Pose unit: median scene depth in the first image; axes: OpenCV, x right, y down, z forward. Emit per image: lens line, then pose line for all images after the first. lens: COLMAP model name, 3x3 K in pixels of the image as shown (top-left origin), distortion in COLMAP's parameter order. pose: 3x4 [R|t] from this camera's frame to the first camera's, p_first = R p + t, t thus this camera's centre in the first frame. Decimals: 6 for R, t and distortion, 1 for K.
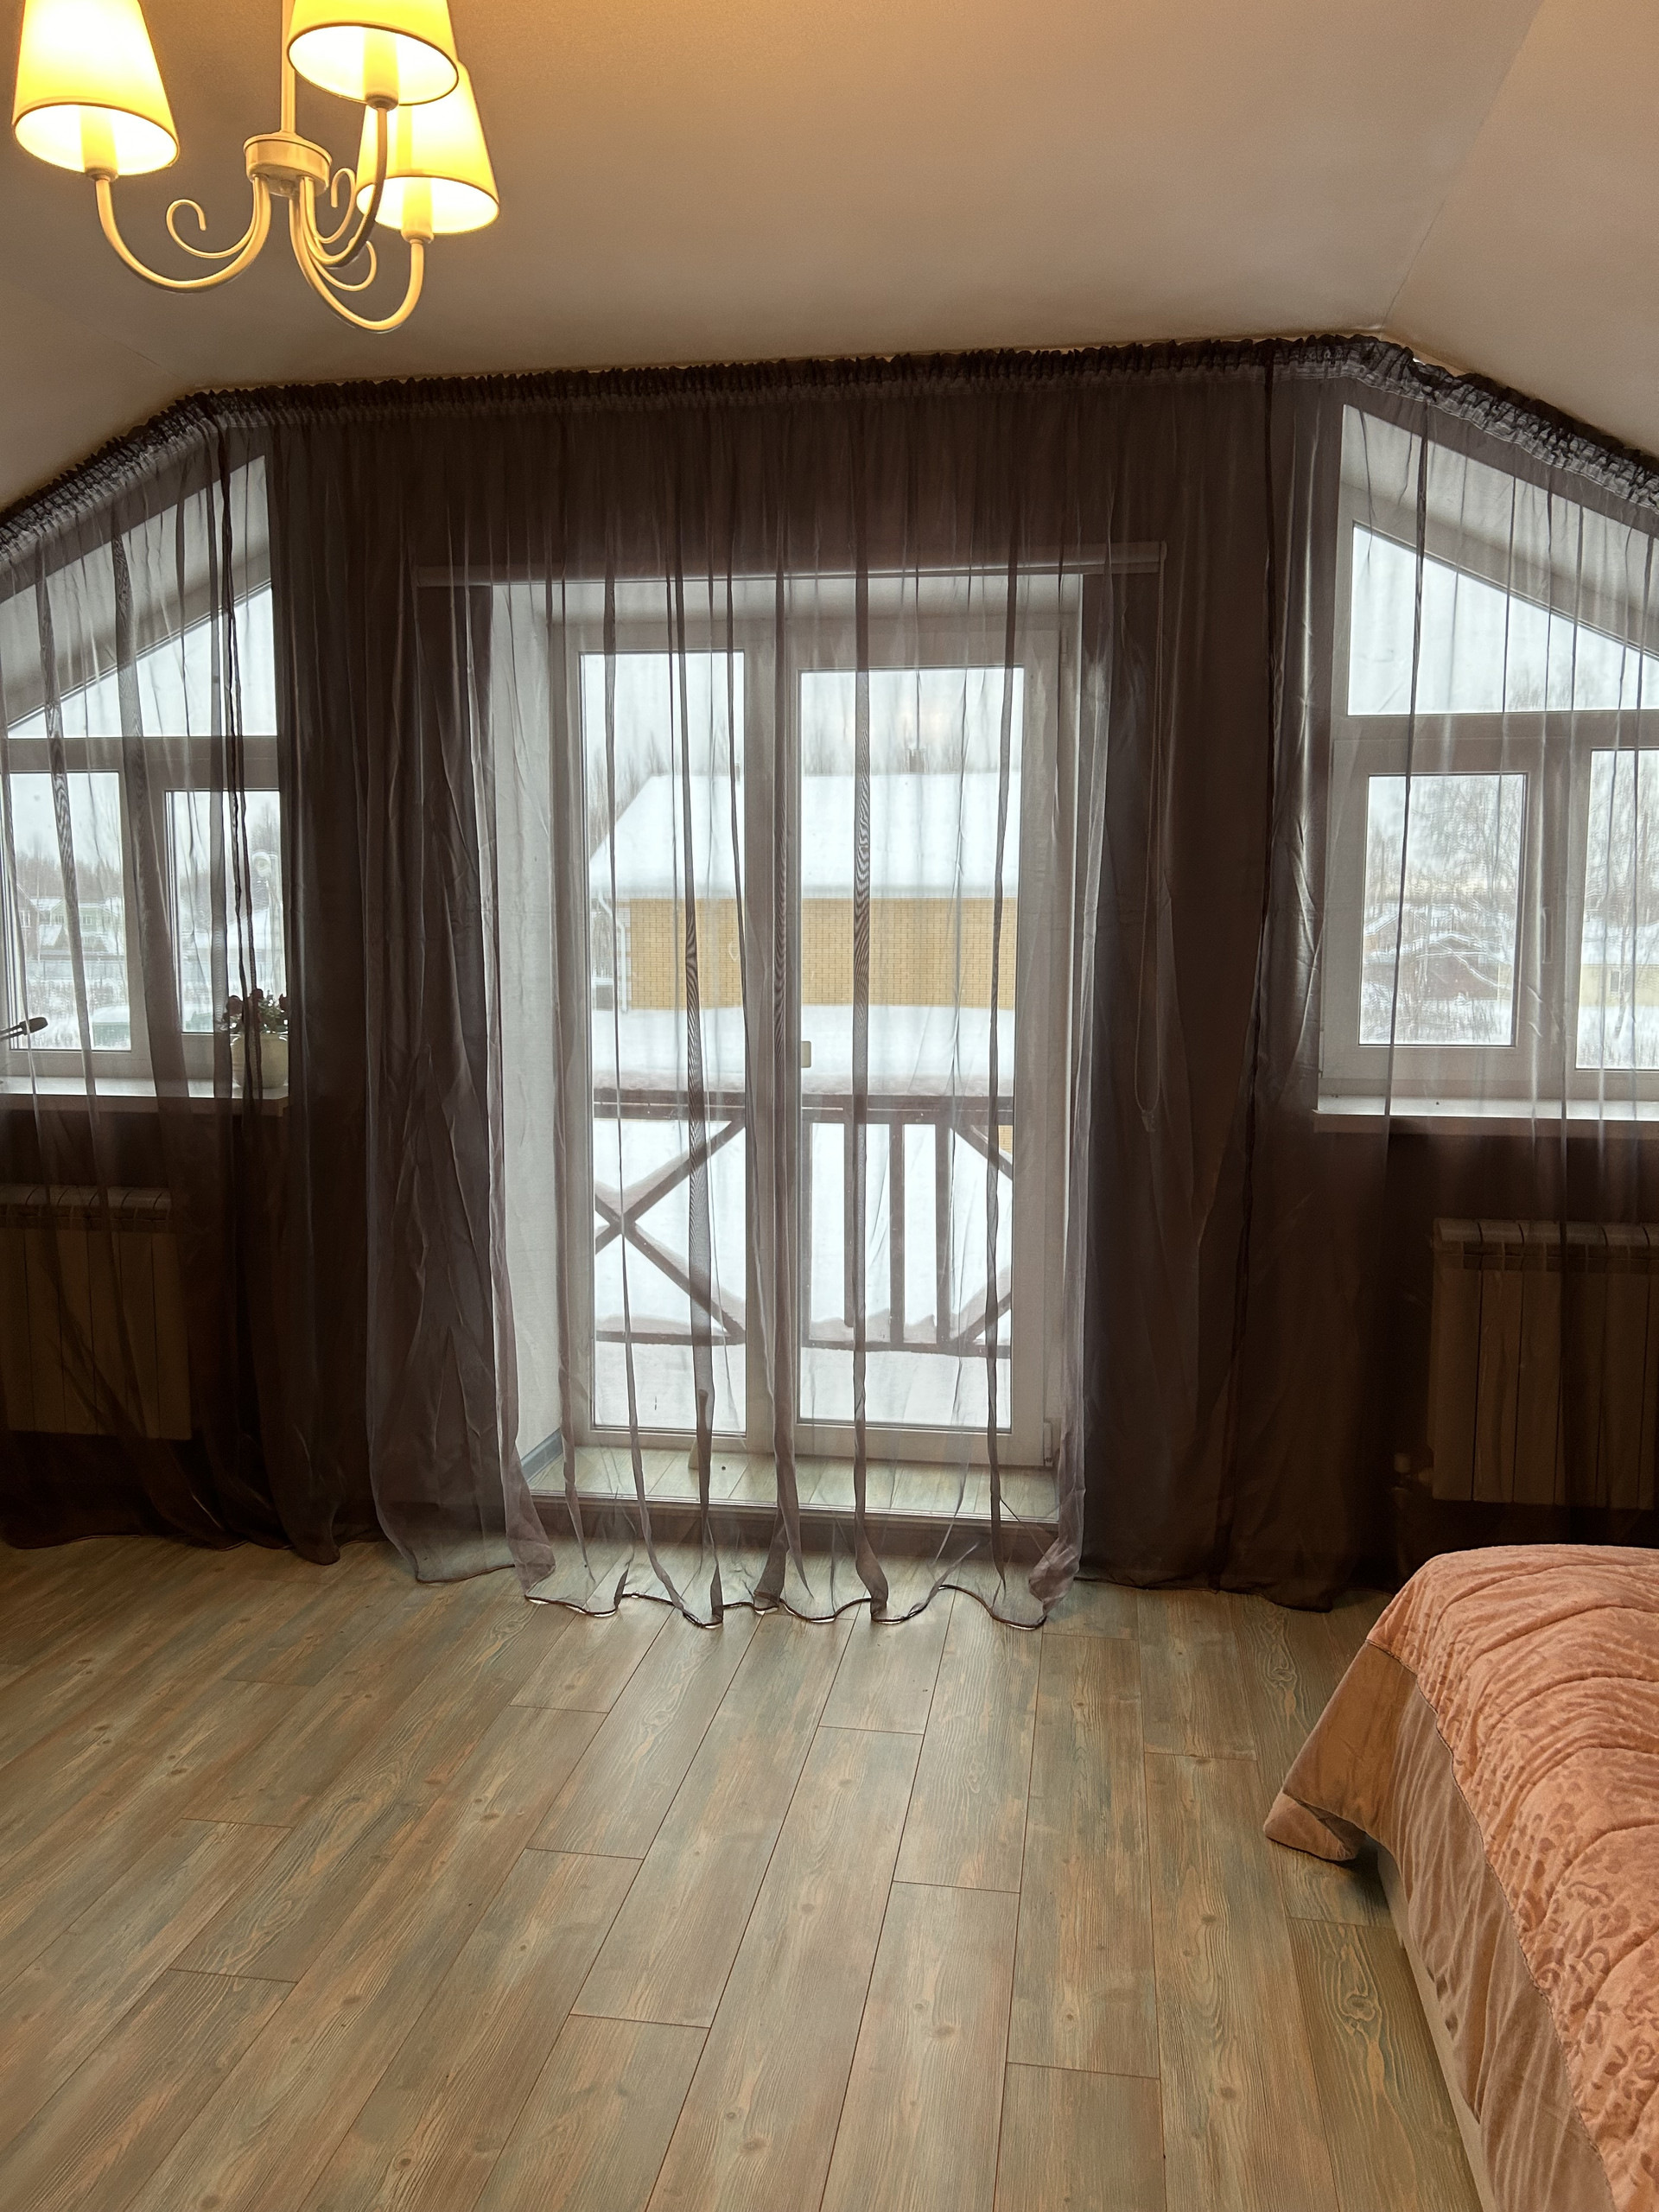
lens RADIAL K [[1668.4, 0, 838.0], [0, 1668.4, 1086.9], [0, 0, 1]] dist [0.060412, -0.068255]
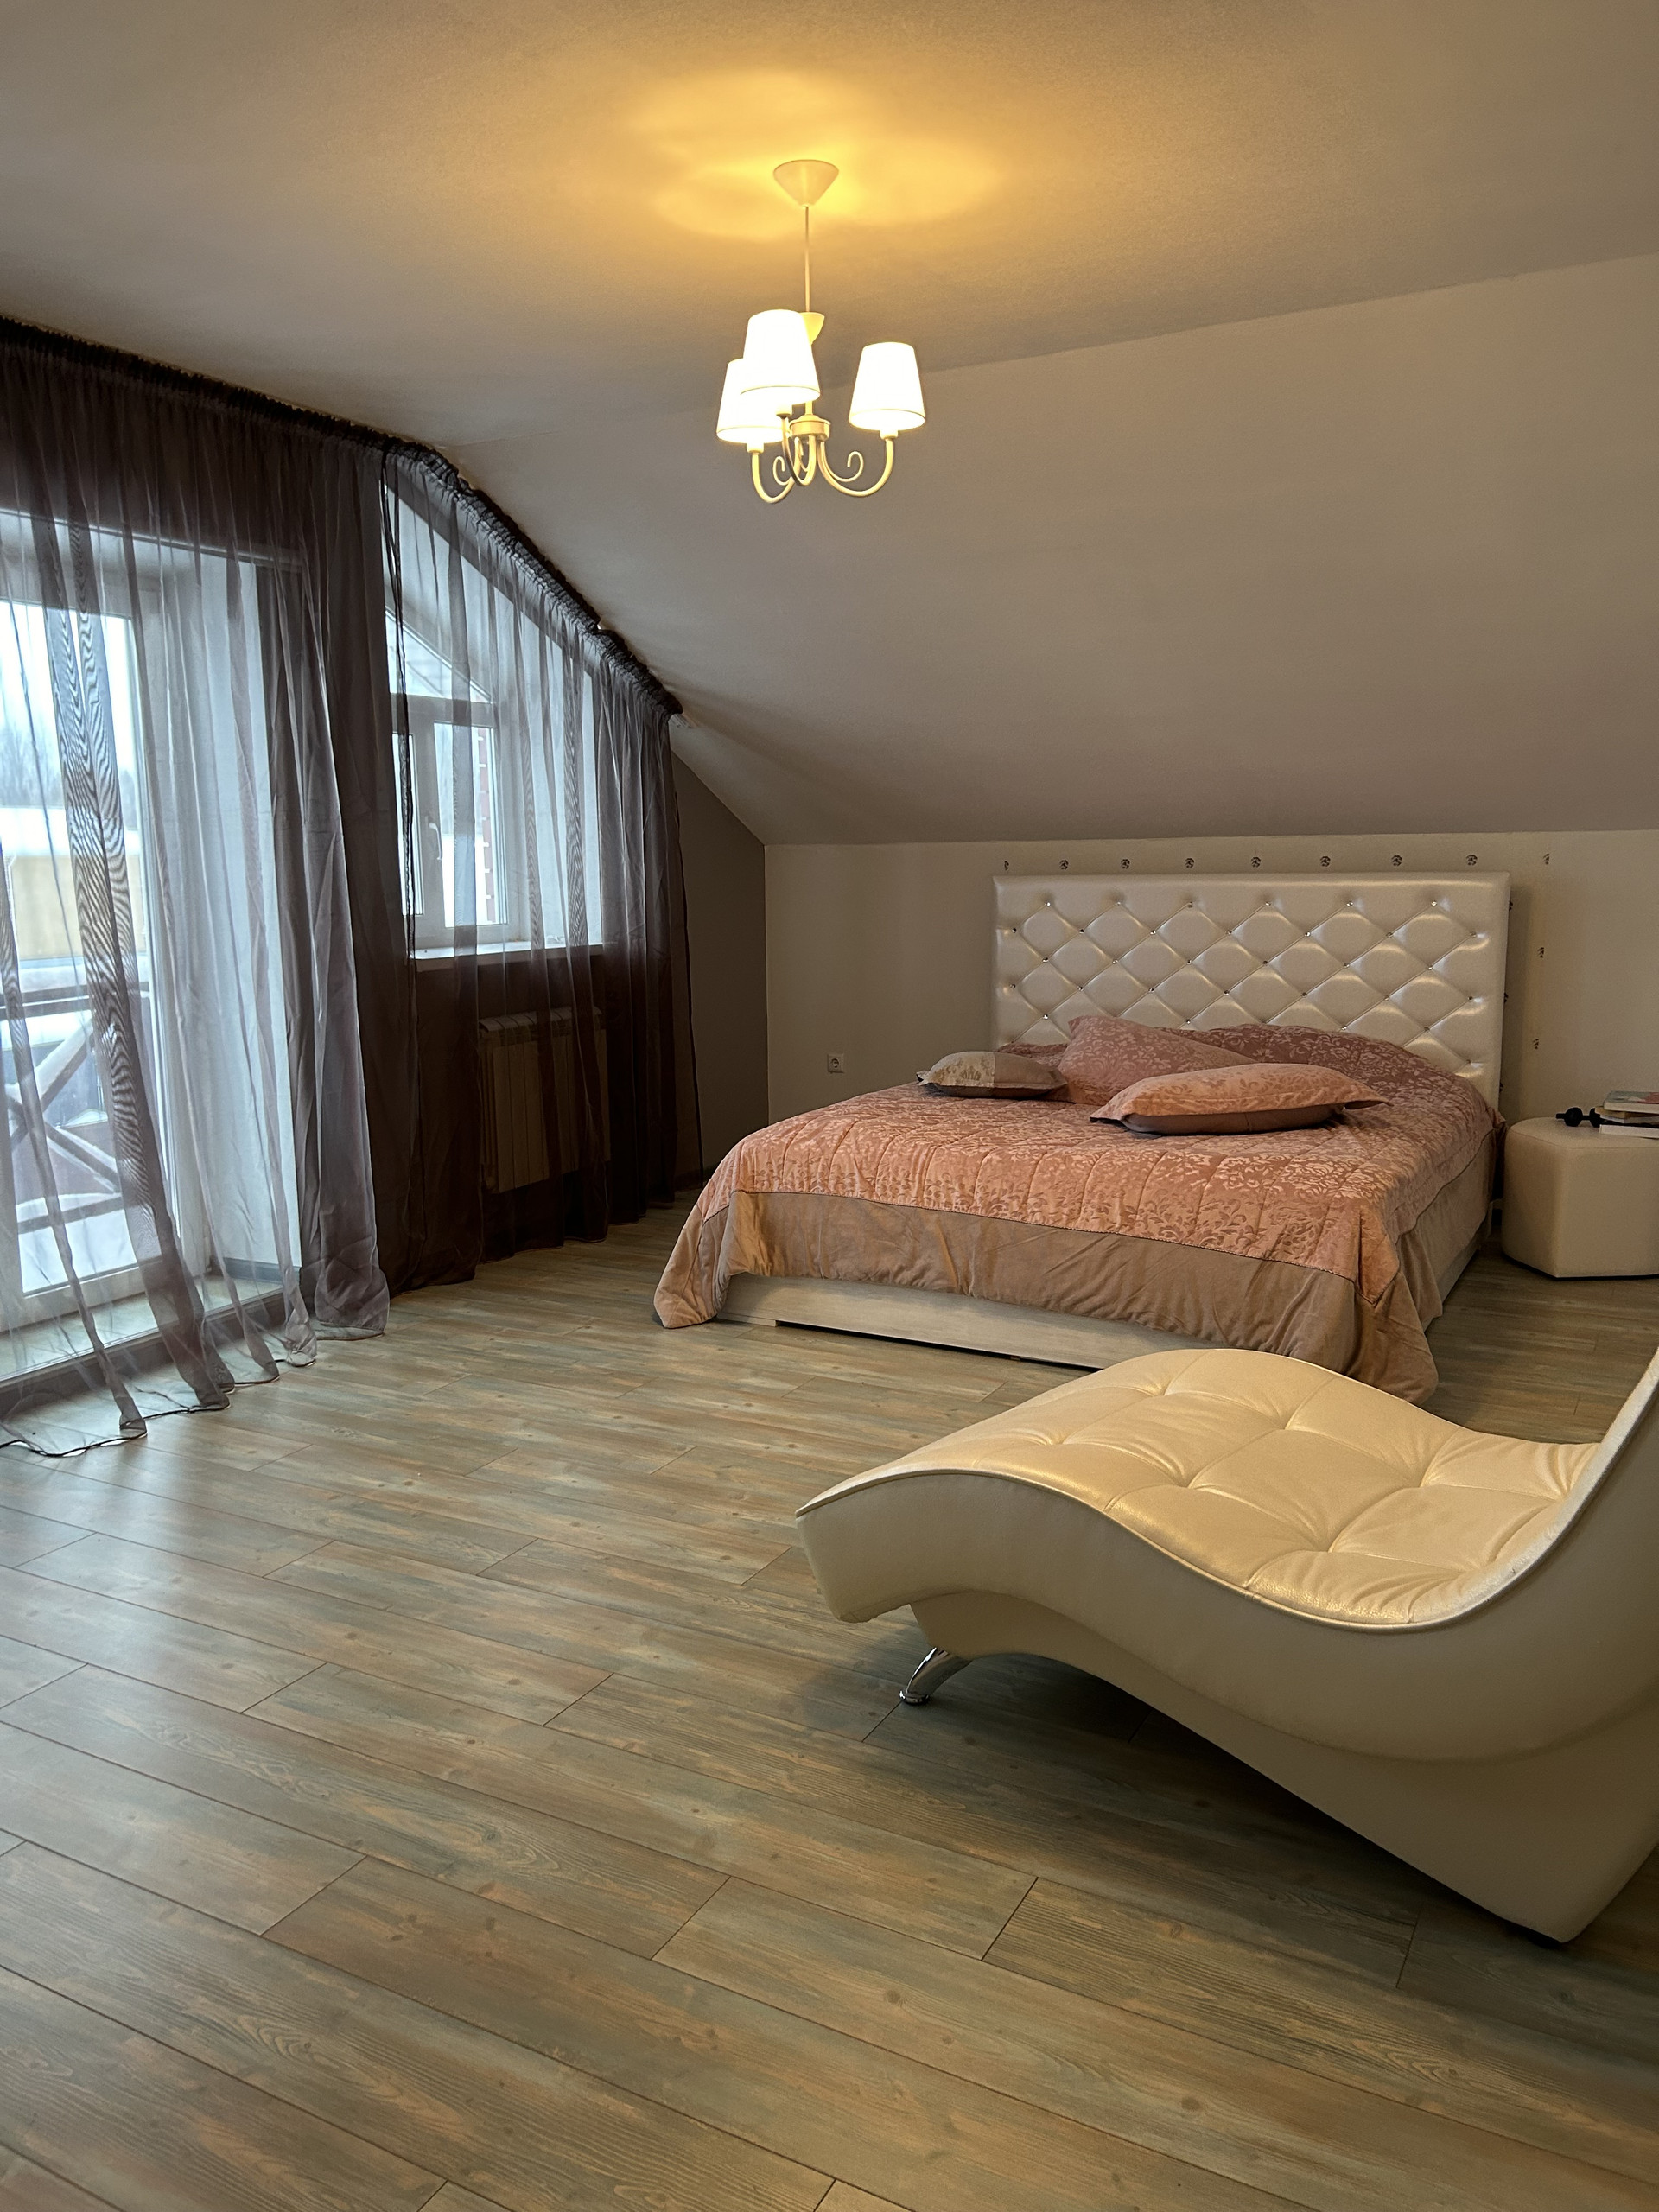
lens RADIAL K [[1668.4, 0, 833.0], [0, 1668.4, 1111.6], [0, 0, 1]] dist [0.060412, -0.068255]
pose [[0.328565, -0.157328, 0.931285, -1.026214], [0.102856, 0.986124, 0.130304, -0.007894], [-0.938864, 0.052975, 0.340189, 0.149075]]
